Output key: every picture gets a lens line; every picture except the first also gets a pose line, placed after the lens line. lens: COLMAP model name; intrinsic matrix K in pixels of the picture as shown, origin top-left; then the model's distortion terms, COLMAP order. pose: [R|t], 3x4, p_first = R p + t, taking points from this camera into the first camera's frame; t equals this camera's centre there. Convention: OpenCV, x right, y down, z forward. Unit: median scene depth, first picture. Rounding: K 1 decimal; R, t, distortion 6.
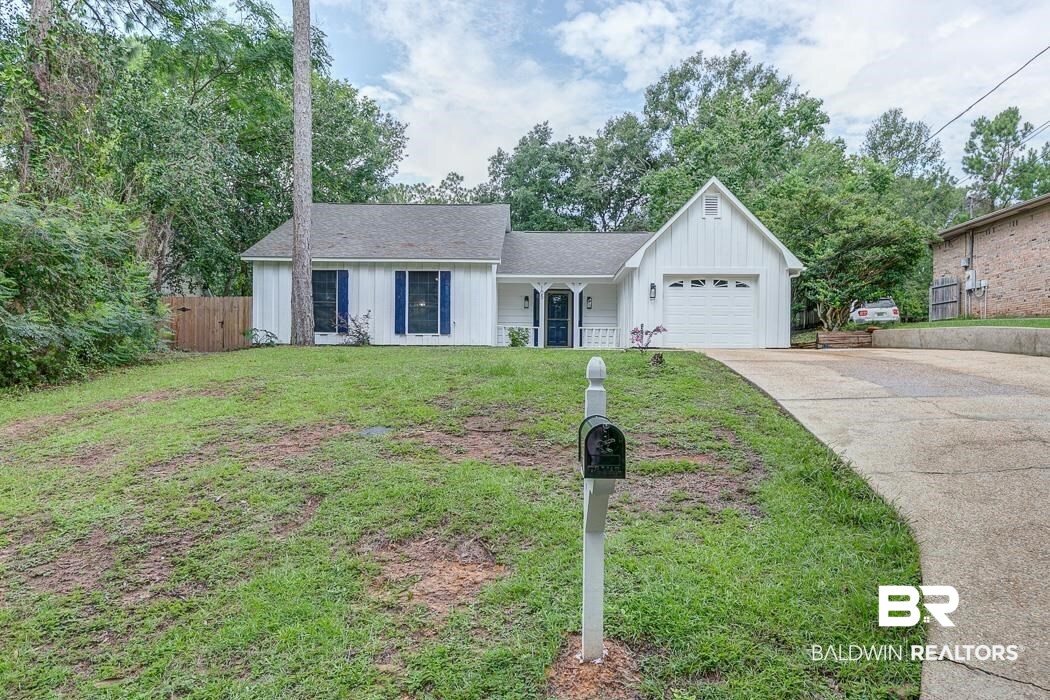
lens RADIAL K [[658.2, 0, 531.9], [0, 658.2, 375.3], [0, 0, 1]] dist [-0.003174, -0.003541]
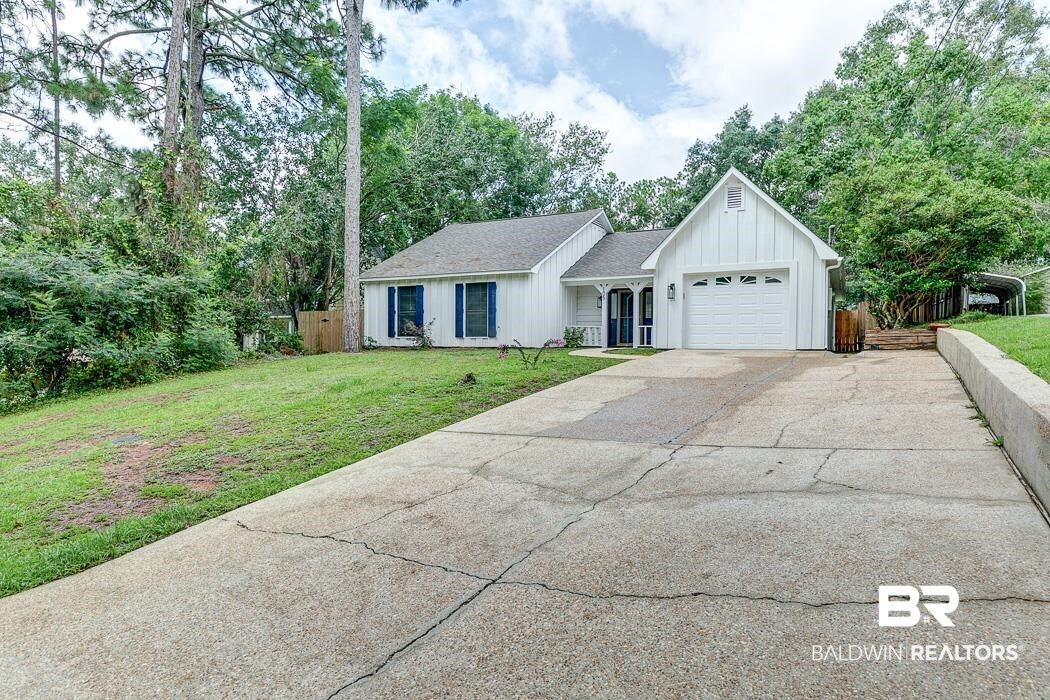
lens RADIAL K [[613.6, 0, 530.7], [0, 613.6, 352.3], [0, 0, 1]] dist [0.003677, -0.000520]
pose [[0.887374, 0.002099, -0.461045, 0.397082], [-0.002089, 0.999998, 0.000532, -0.035480], [0.461045, 0.000491, 0.887377, 0.084785]]
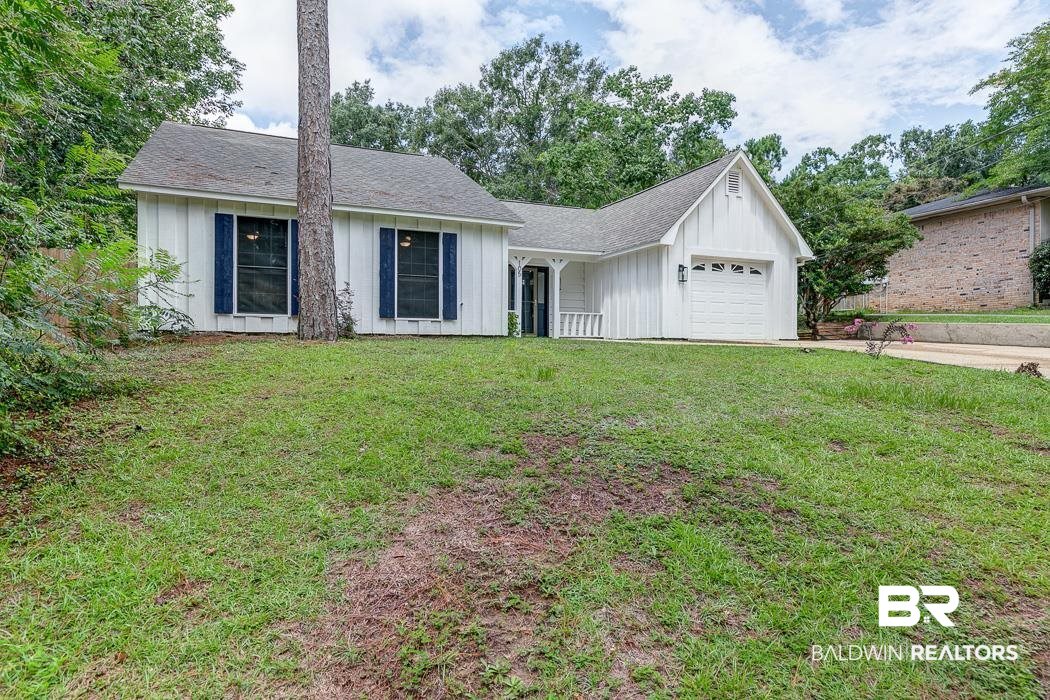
lens RADIAL K [[613.6, 0, 528.2], [0, 613.6, 354.2], [0, 0, 1]] dist [0.003677, -0.000520]
pose [[0.911310, -0.007416, 0.411655, -0.316992], [0.005026, 0.999964, 0.006887, -0.027099], [-0.411691, -0.004207, 0.911314, 0.327245]]
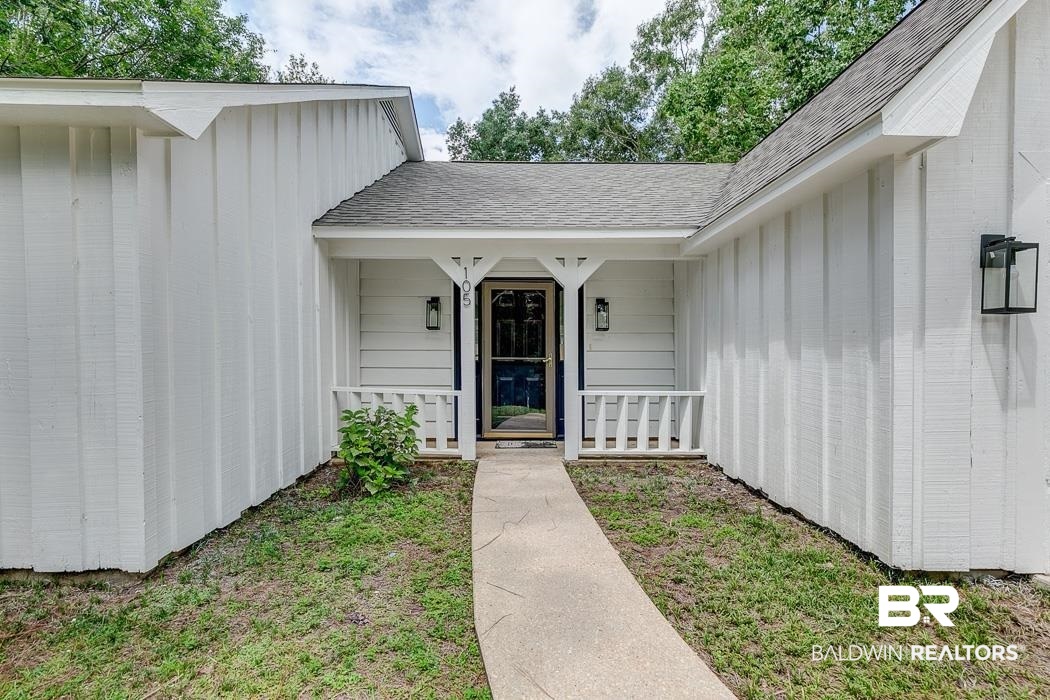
lens RADIAL K [[504.7, 0, 539.3], [0, 504.7, 368.0], [0, 0, 1]] dist [0.000115, 0.000714]
pose [[0.998629, -0.014836, 0.050206, 0.041955], [0.013168, 0.999355, 0.033399, -0.102756], [-0.050669, -0.032692, 0.998180, 0.815981]]
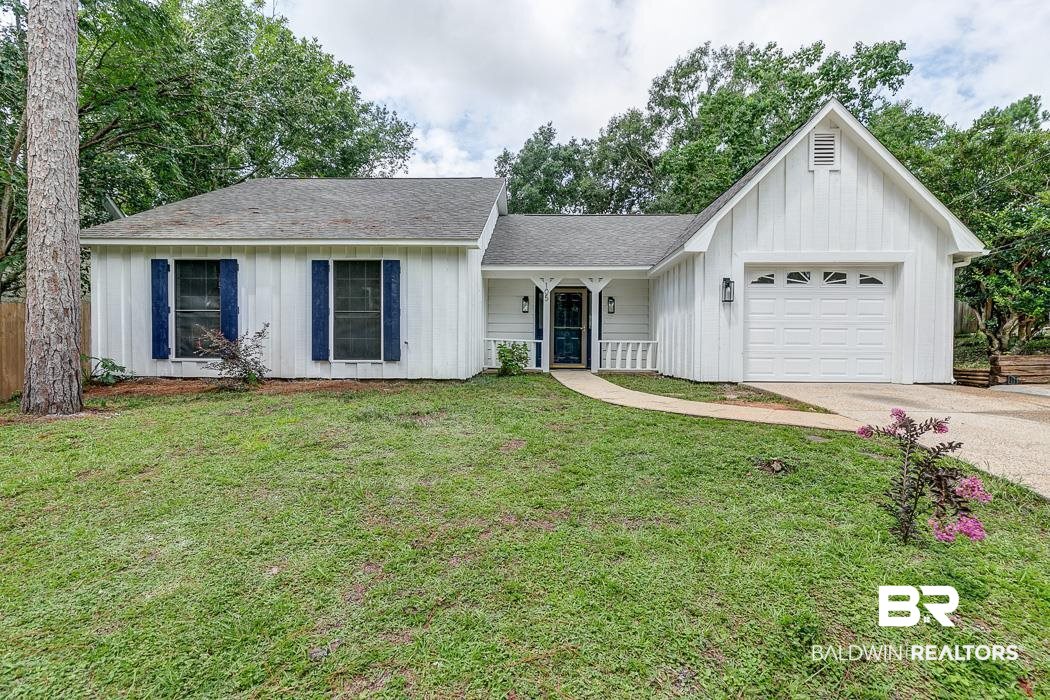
lens RADIAL K [[504.7, 0, 530.2], [0, 504.7, 353.9], [0, 0, 1]] dist [0.000115, 0.000714]
pose [[0.999847, -0.001826, -0.017393, 0.007490], [0.001980, 0.999959, 0.008842, -0.069861], [0.017376, -0.008875, 0.999810, 0.497902]]
